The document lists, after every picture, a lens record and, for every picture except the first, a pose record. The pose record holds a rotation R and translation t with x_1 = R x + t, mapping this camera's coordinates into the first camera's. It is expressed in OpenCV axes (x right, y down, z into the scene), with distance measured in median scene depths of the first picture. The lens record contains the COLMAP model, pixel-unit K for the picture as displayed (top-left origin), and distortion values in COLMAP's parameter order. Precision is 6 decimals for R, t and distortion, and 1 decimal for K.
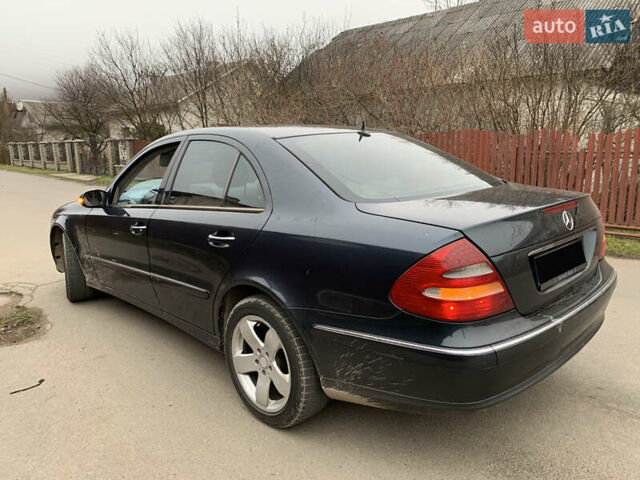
lens RADIAL K [[490.6, 0, 317.2], [0, 490.6, 239.8], [0, 0, 1]] dist [0.018192, -0.021209]
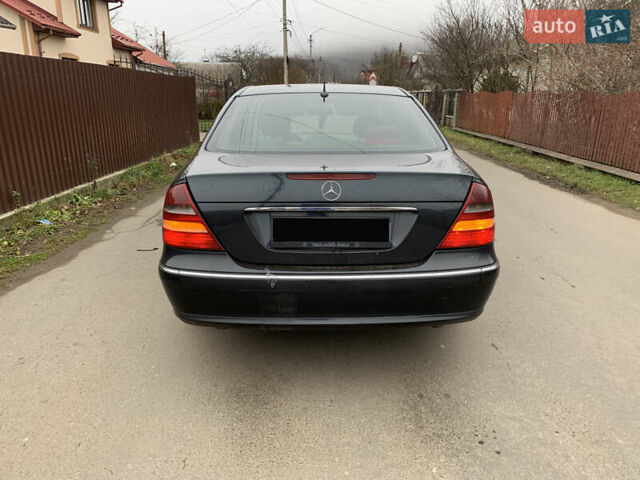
lens RADIAL K [[490.6, 0, 317.9], [0, 490.6, 238.9], [0, 0, 1]] dist [0.018192, -0.021209]
pose [[0.717042, 0.213790, -0.663434, 0.132500], [-0.149991, 0.976829, 0.152671, -0.010145], [0.680701, -0.009962, 0.732494, 0.028795]]
